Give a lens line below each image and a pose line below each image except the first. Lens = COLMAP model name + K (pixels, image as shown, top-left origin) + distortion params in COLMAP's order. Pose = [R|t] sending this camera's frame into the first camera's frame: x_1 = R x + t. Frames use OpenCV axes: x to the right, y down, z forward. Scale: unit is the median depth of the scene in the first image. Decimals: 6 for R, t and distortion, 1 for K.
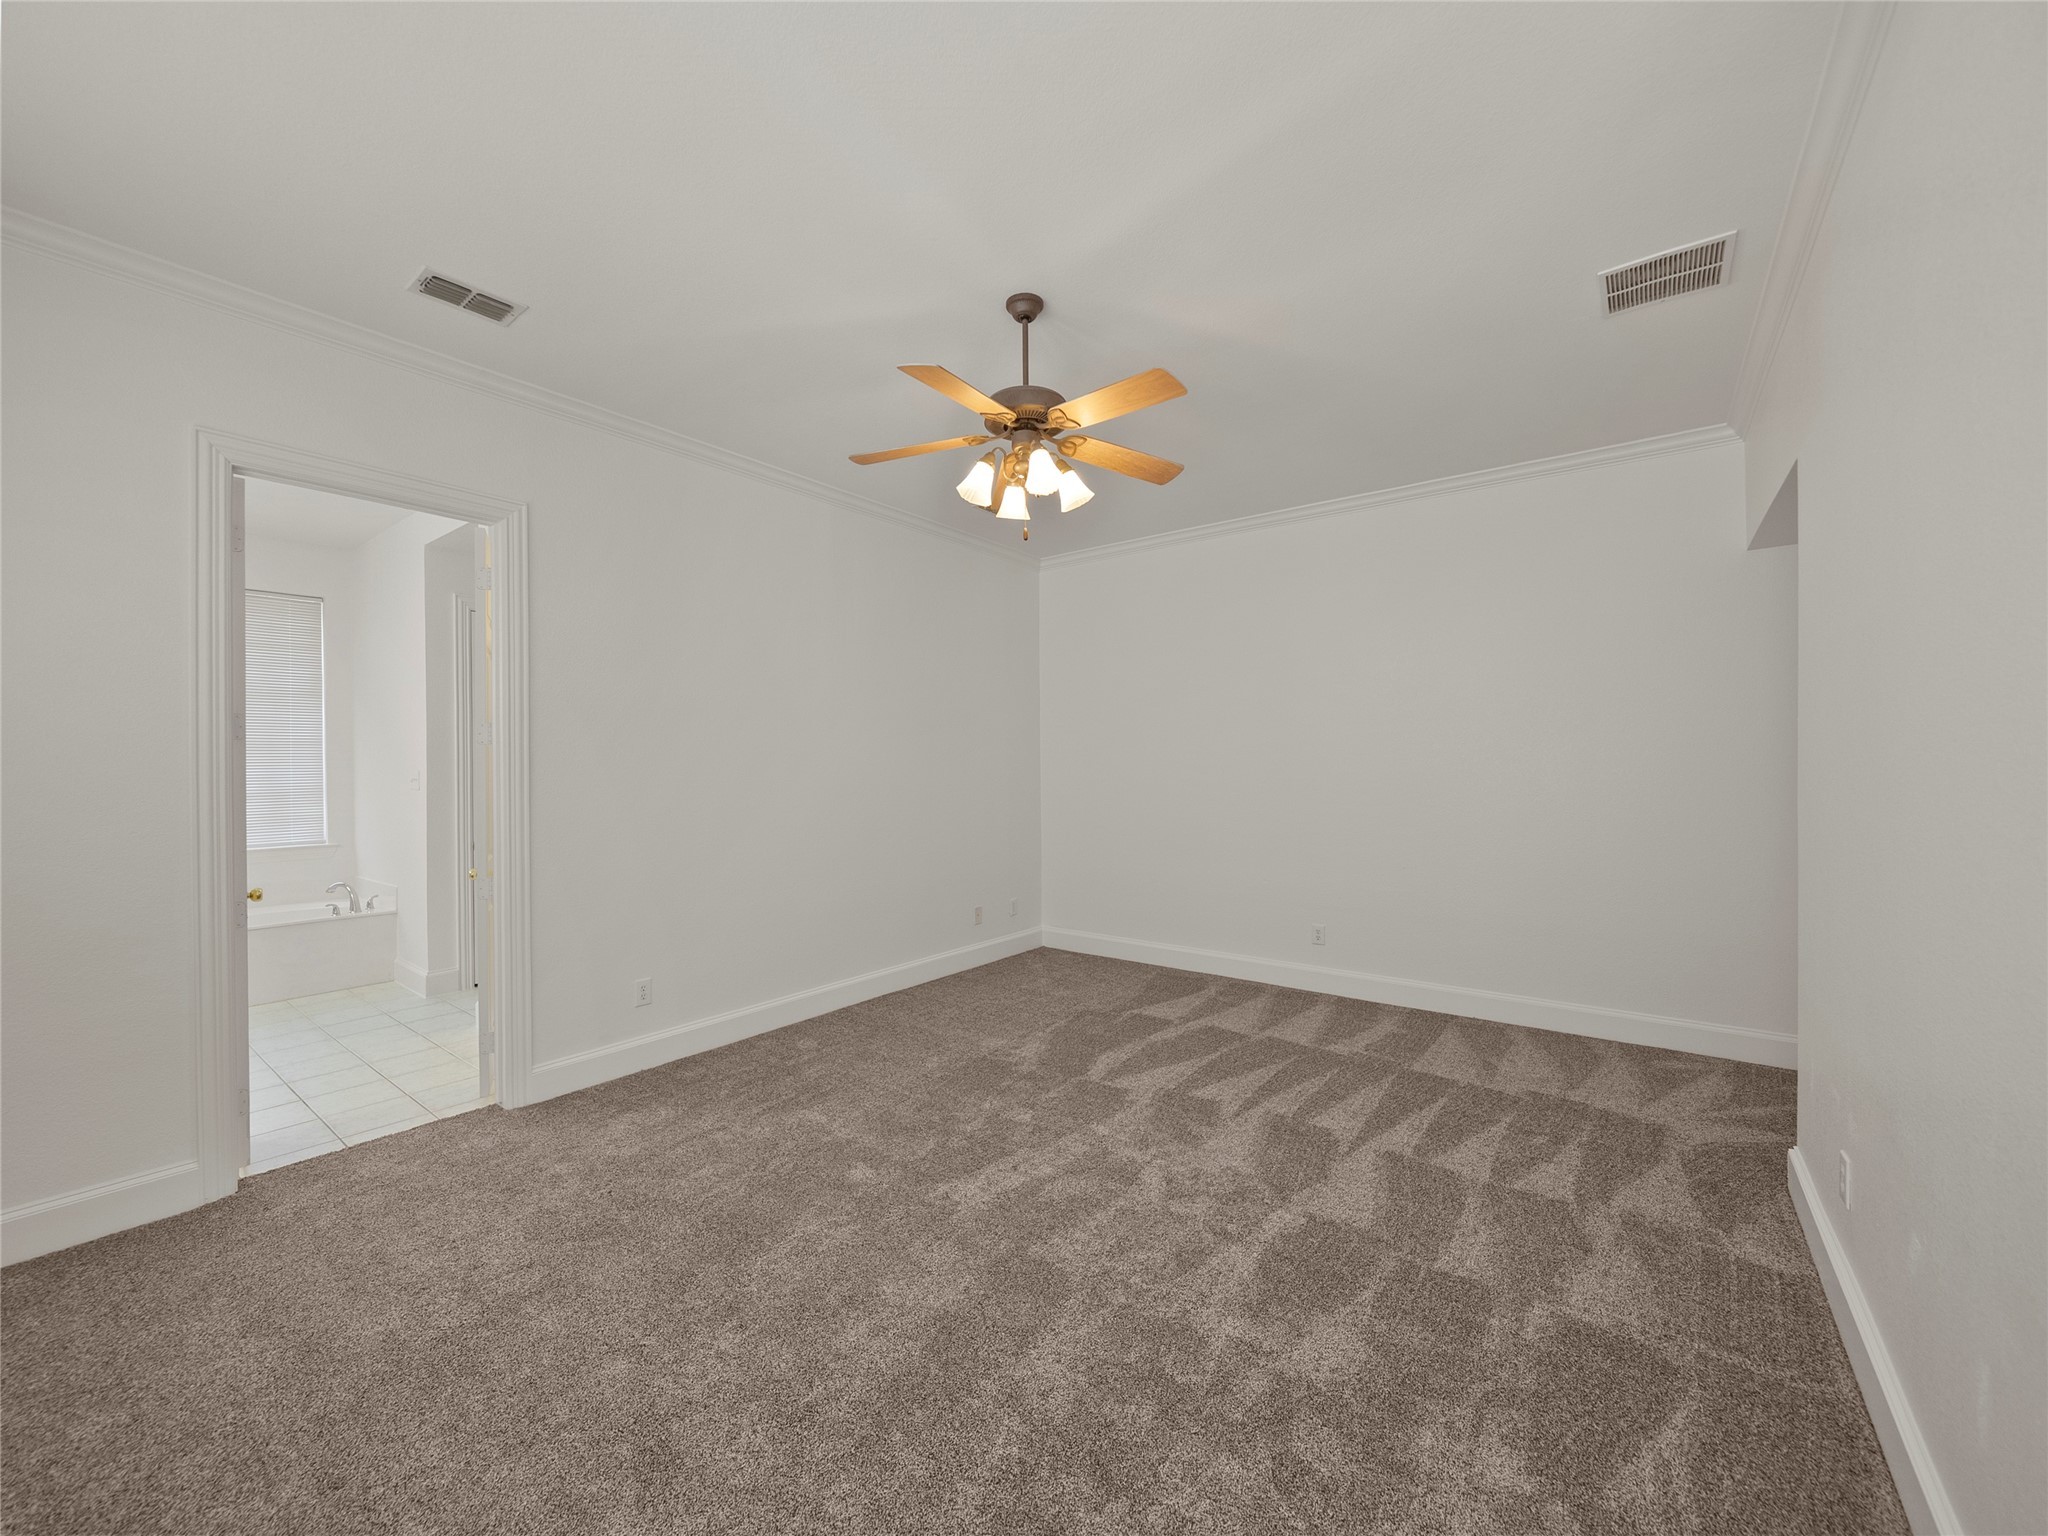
lens RADIAL K [[807.0, 0, 1022.6], [0, 807.0, 769.1], [0, 0, 1]] dist [0.000108, 0.000213]
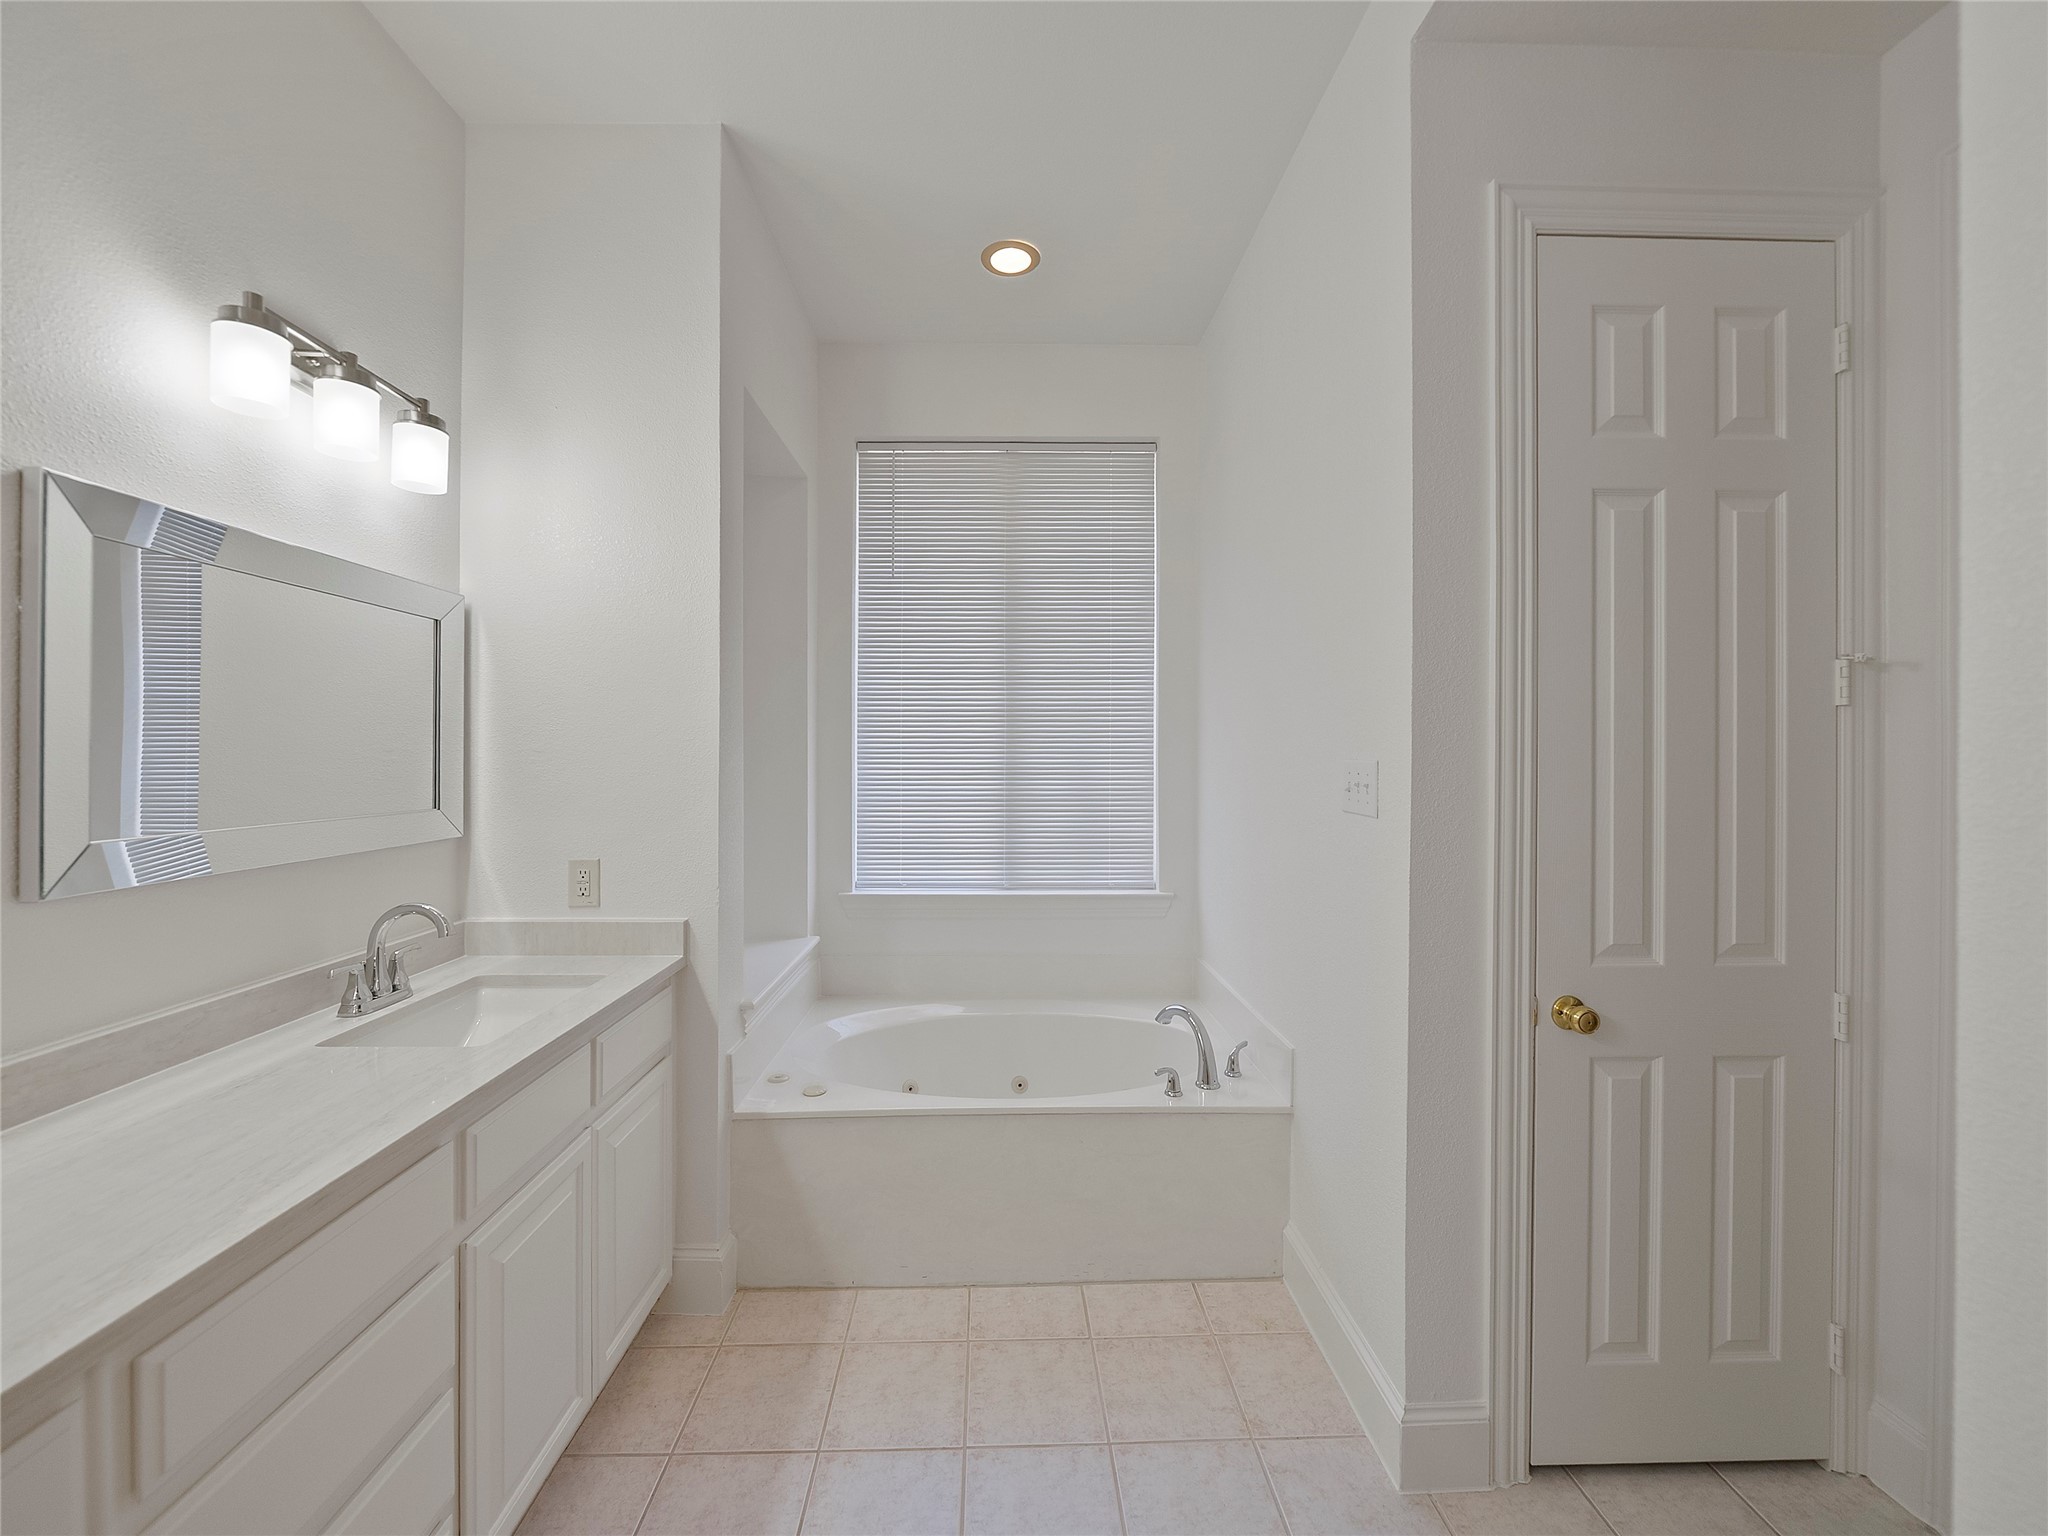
lens RADIAL K [[807.0, 0, 1022.6], [0, 807.0, 769.1], [0, 0, 1]] dist [0.000108, 0.000213]
pose [[0.638970, 0.008187, -0.769188, -0.554174], [-0.007299, 0.999963, 0.004581, 0.007159], [0.769197, 0.002687, 0.639006, 0.641270]]
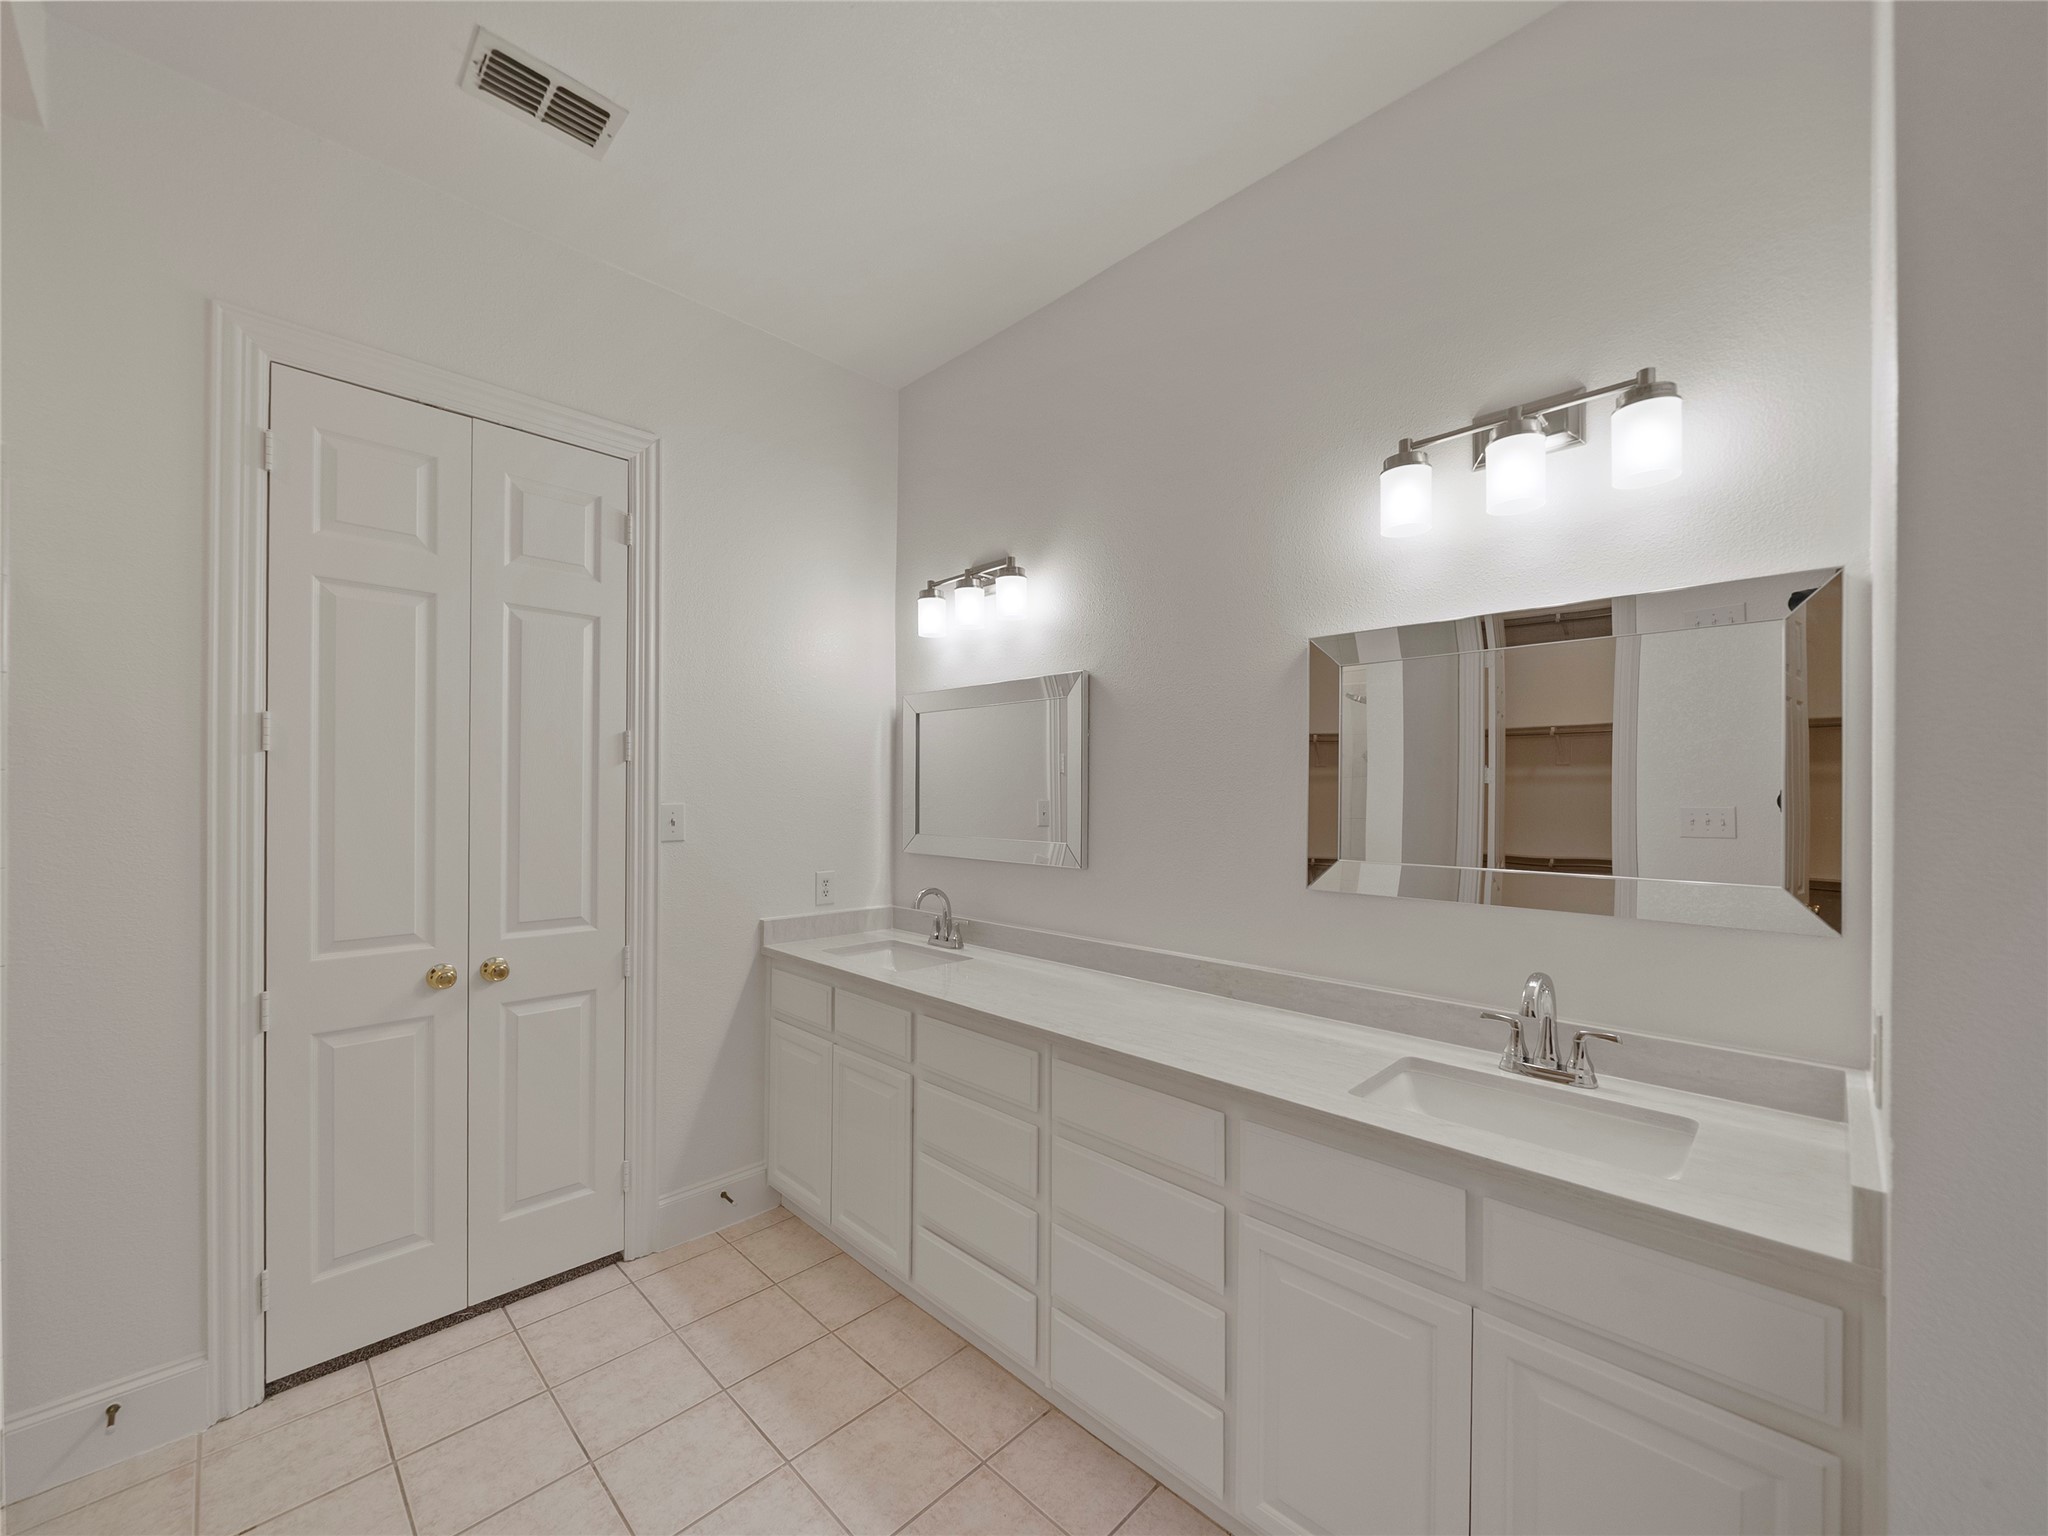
lens RADIAL K [[807.0, 0, 1022.6], [0, 807.0, 769.1], [0, 0, 1]] dist [0.000108, 0.000213]
pose [[-0.991981, 0.000823, 0.126385, -0.949902], [-0.002543, 0.999646, -0.026469, -0.005130], [-0.126362, -0.026578, -0.991628, 1.158456]]
